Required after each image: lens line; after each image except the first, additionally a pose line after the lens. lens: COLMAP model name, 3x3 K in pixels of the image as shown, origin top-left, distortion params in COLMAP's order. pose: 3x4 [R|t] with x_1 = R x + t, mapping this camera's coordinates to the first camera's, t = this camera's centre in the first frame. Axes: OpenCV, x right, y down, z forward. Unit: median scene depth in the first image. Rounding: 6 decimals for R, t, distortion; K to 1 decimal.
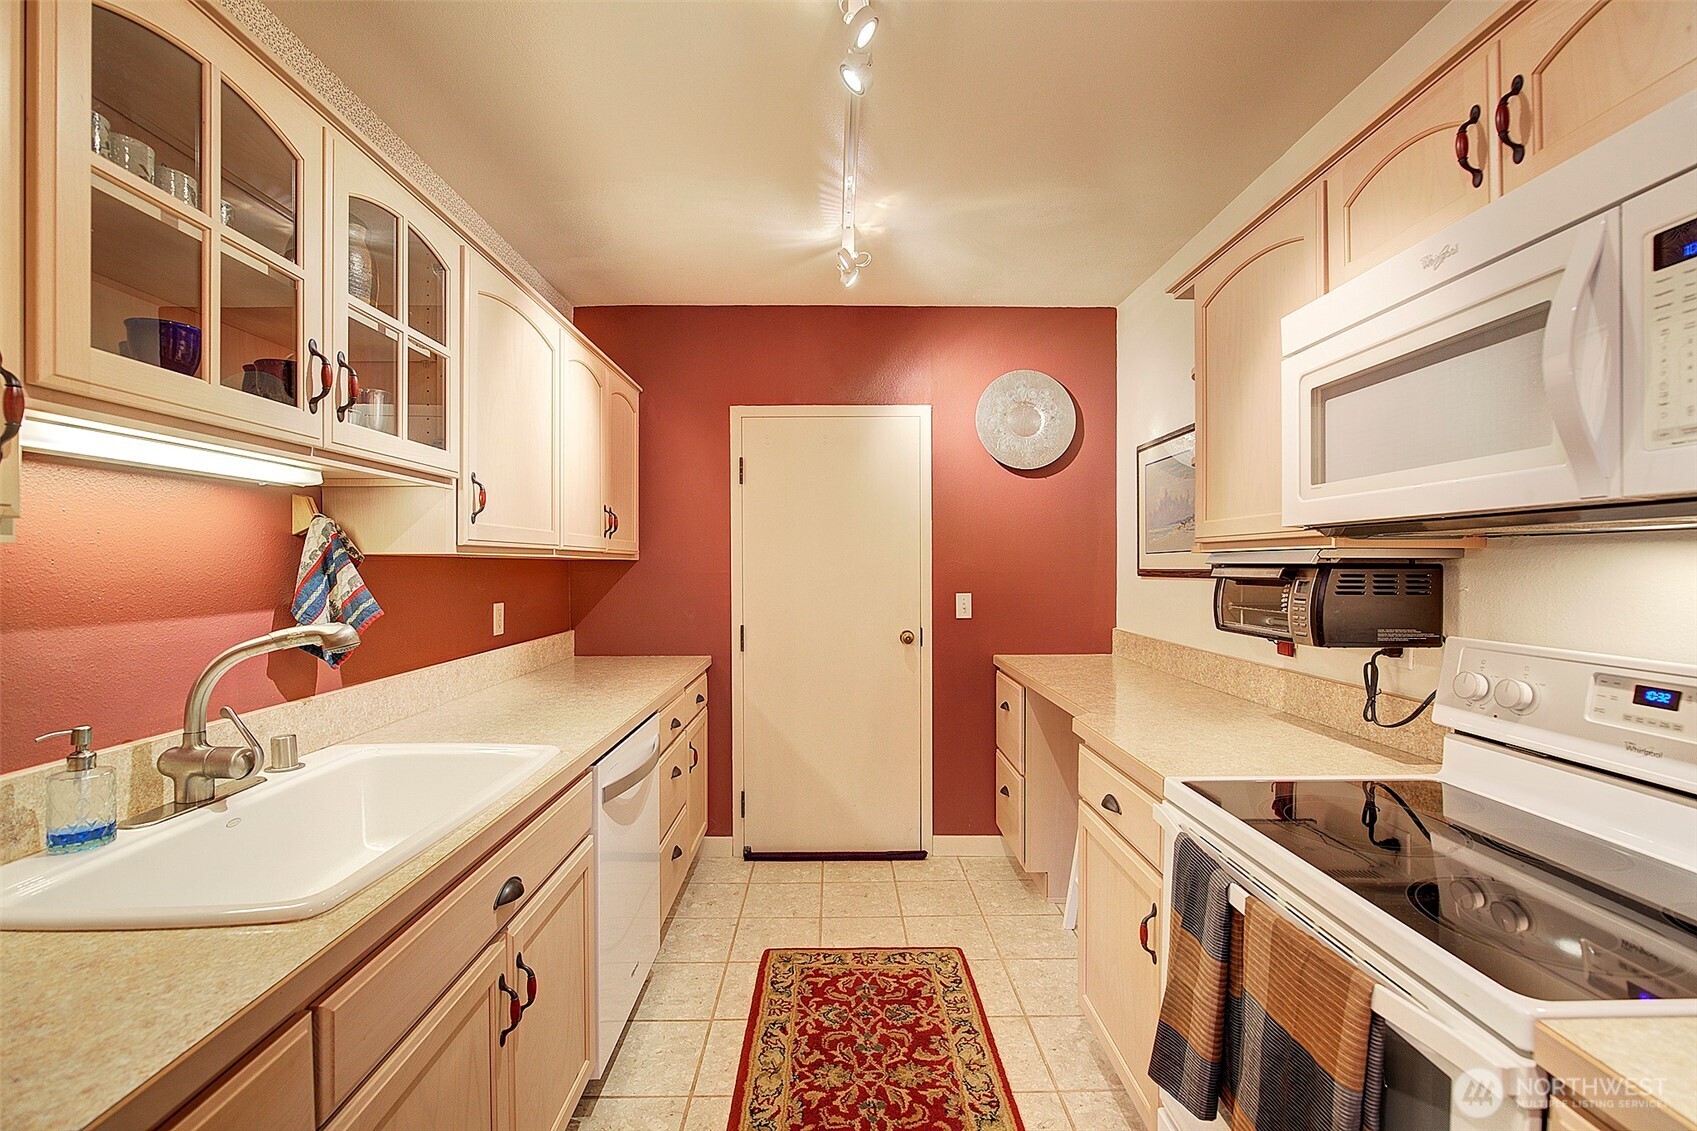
lens RADIAL K [[729.5, 0, 848.5], [0, 729.5, 565.5], [0, 0, 1]] dist [-0.004907, 0.000157]
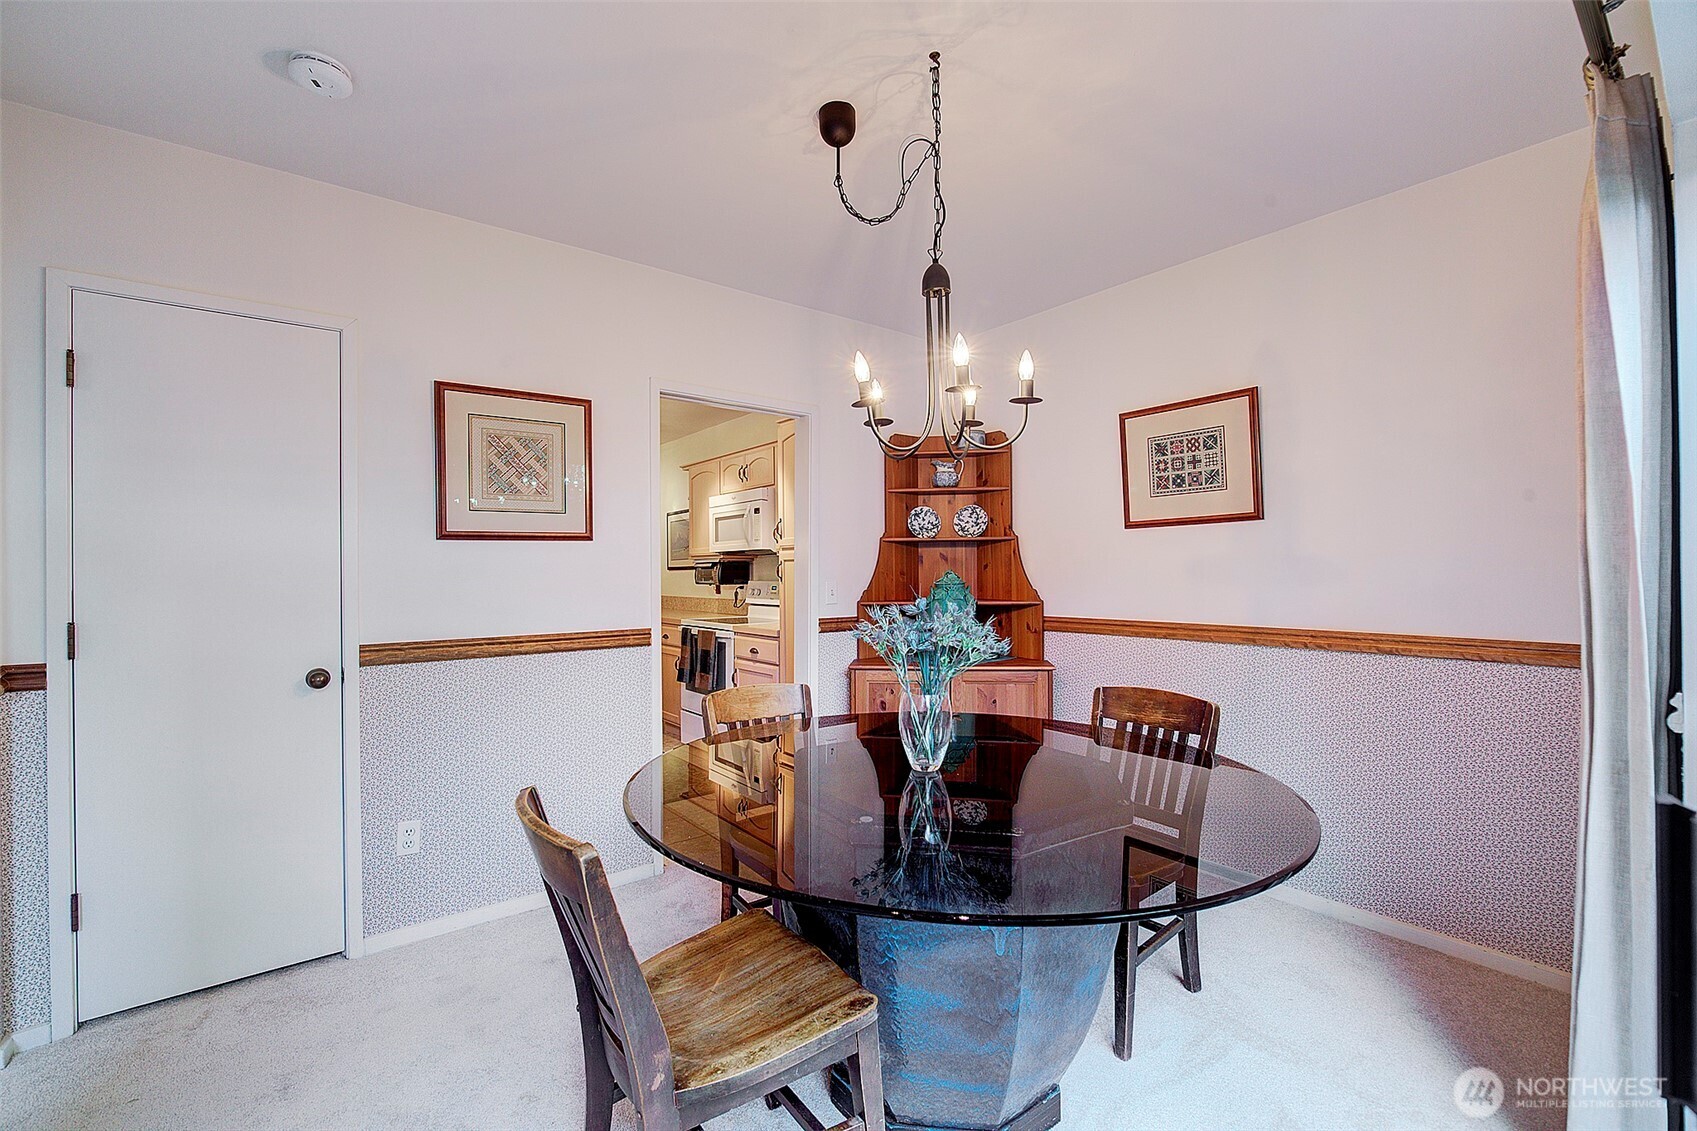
lens RADIAL K [[729.5, 0, 848.5], [0, 729.5, 565.5], [0, 0, 1]] dist [-0.004907, 0.000157]
pose [[0.798172, -0.005099, 0.602408, -1.123027], [0.010379, 0.999932, -0.005289, 0.041209], [-0.602340, 0.010474, 0.798171, -2.484140]]
